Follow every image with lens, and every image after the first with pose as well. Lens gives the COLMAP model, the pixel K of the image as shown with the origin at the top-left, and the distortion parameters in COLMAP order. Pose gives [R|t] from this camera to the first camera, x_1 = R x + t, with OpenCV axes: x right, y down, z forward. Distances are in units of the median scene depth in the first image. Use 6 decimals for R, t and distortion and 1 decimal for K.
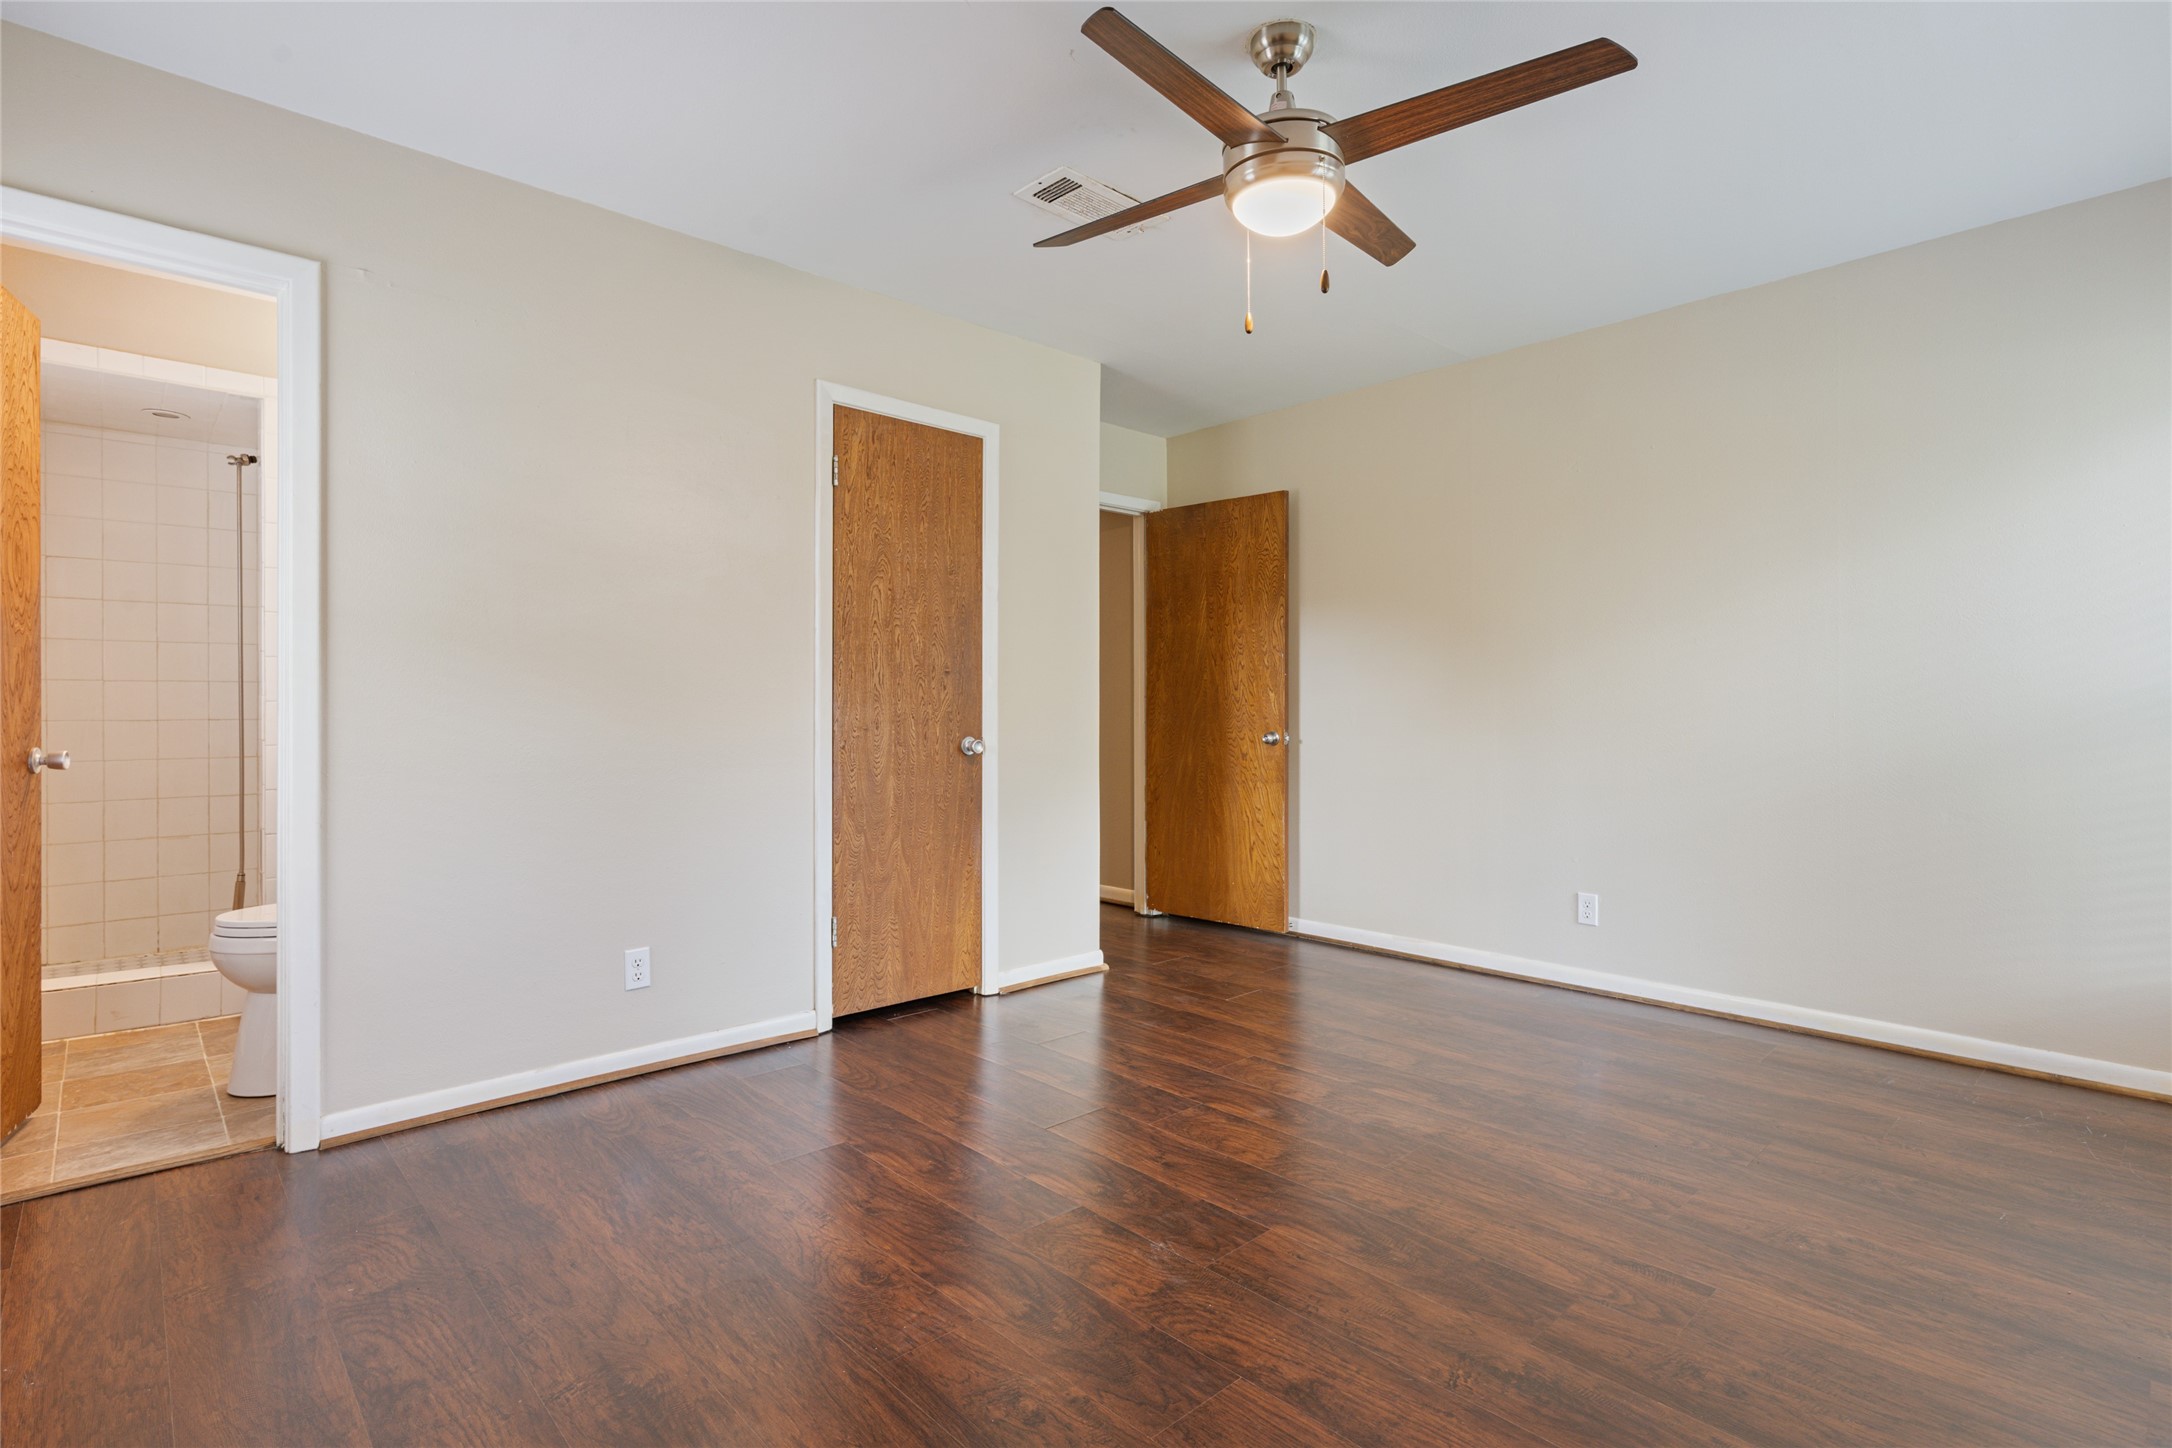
lens RADIAL K [[1047.9, 0, 1087.4], [0, 1047.9, 716.7], [0, 0, 1]] dist [0.001007, -0.000876]
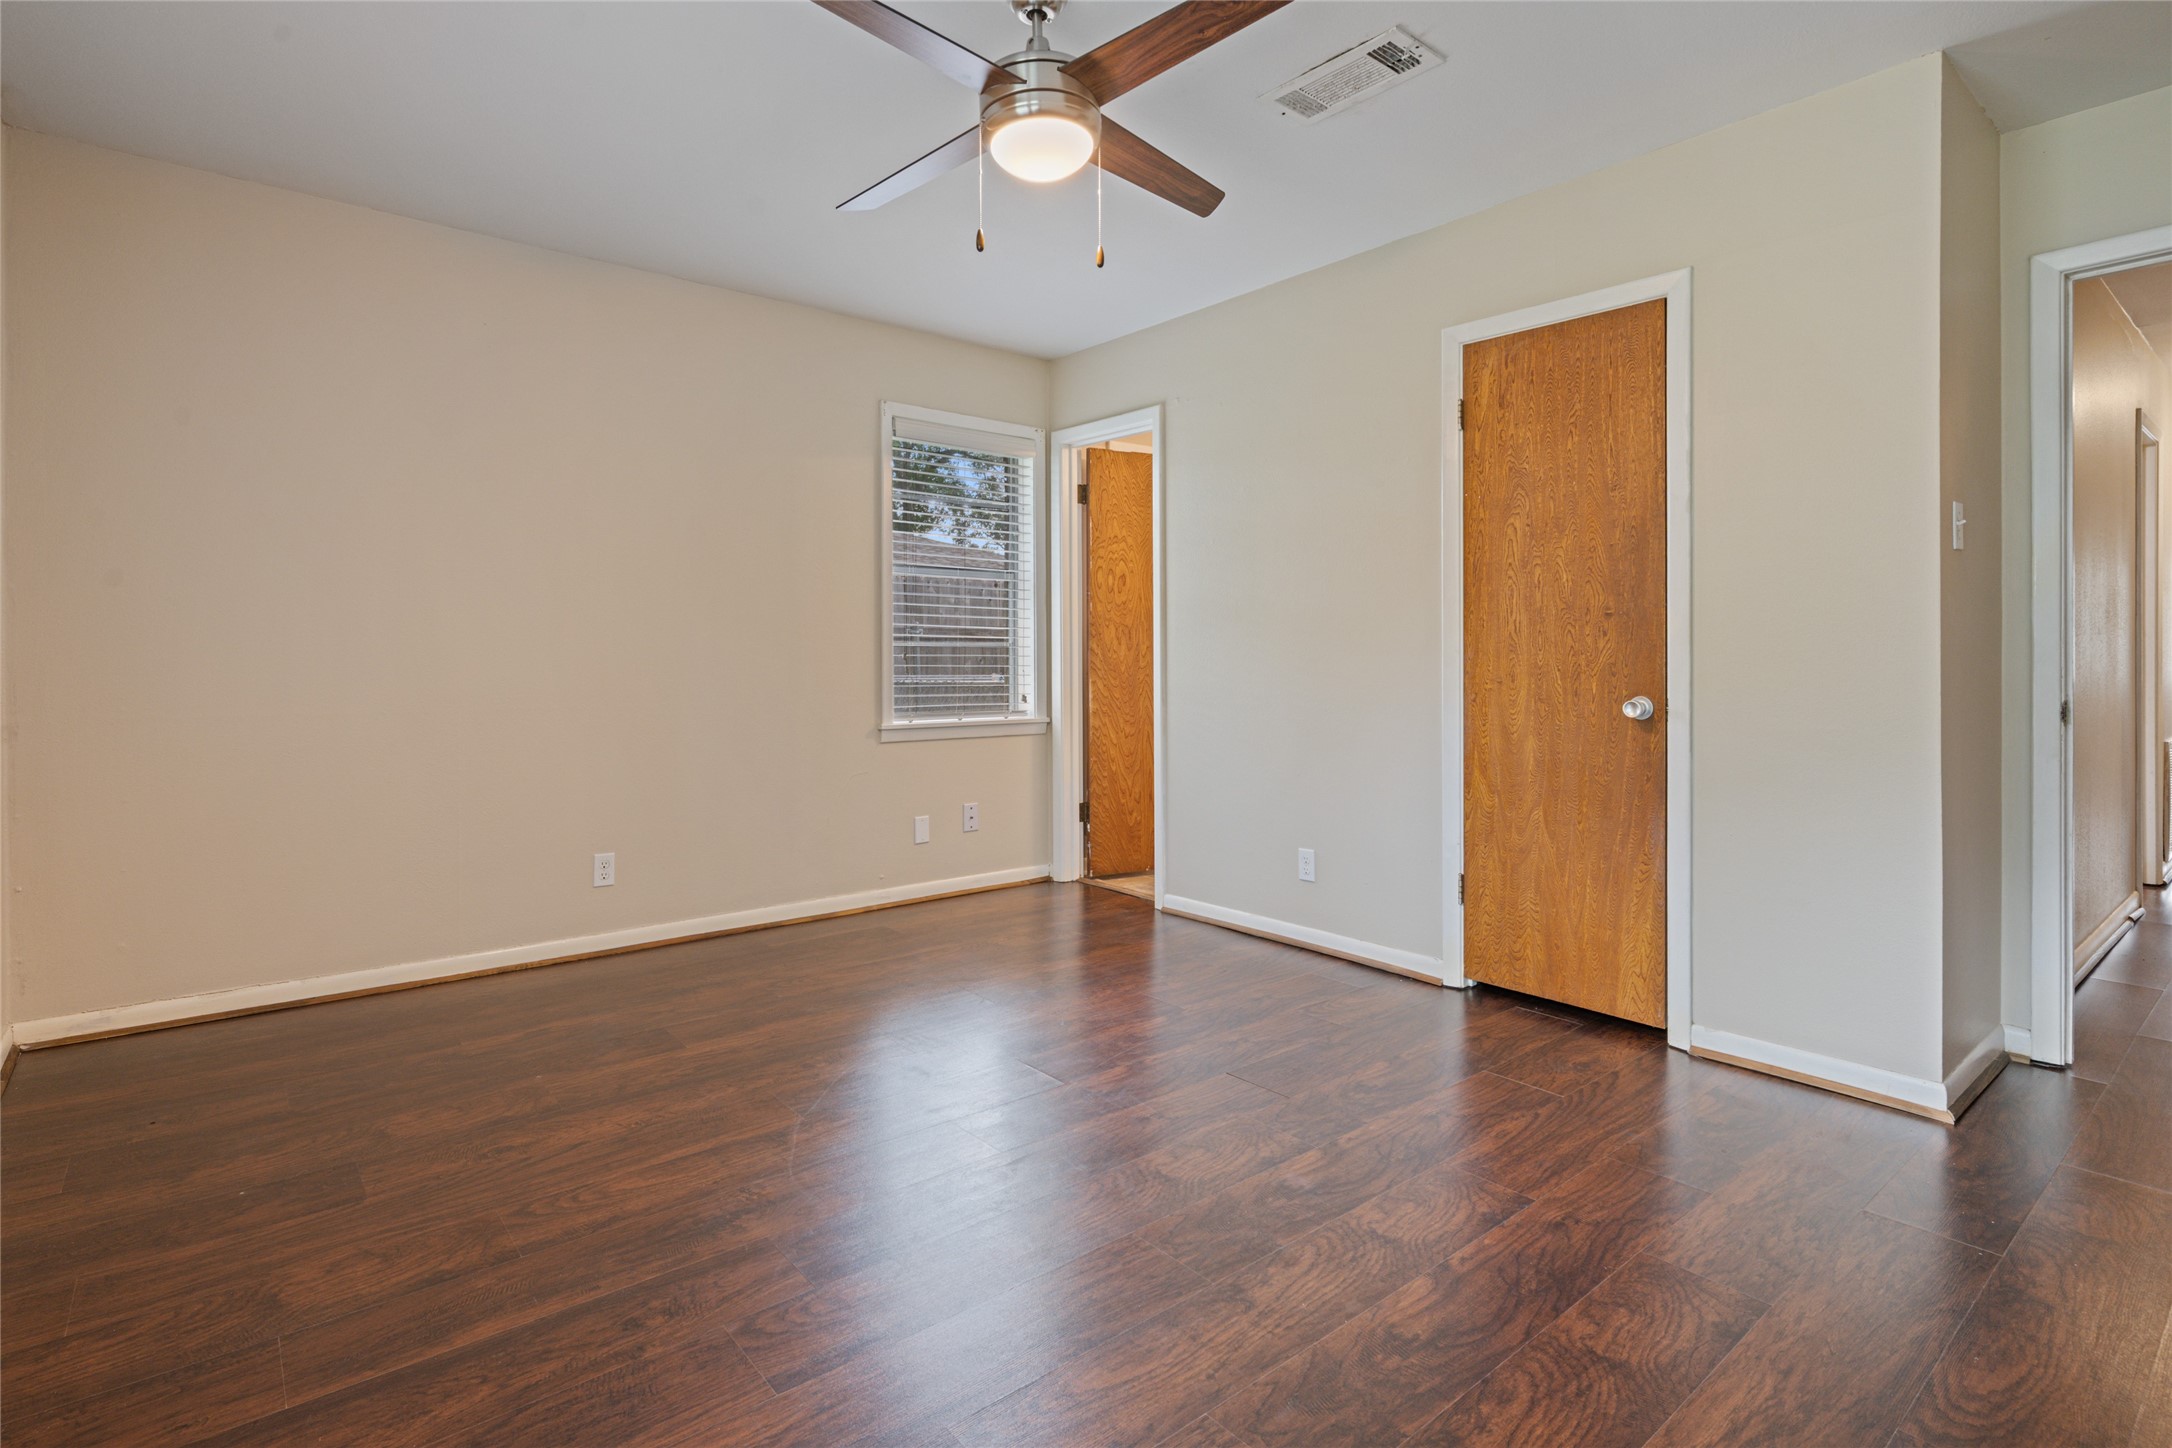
lens RADIAL K [[1047.9, 0, 1064.4], [0, 1047.9, 675.4], [0, 0, 1]] dist [0.001007, -0.000876]
pose [[-0.059922, 0.016299, -0.998070, 0.732669], [-0.007524, 0.999831, 0.016780, -0.006421], [0.998175, 0.008515, -0.059789, 0.673773]]
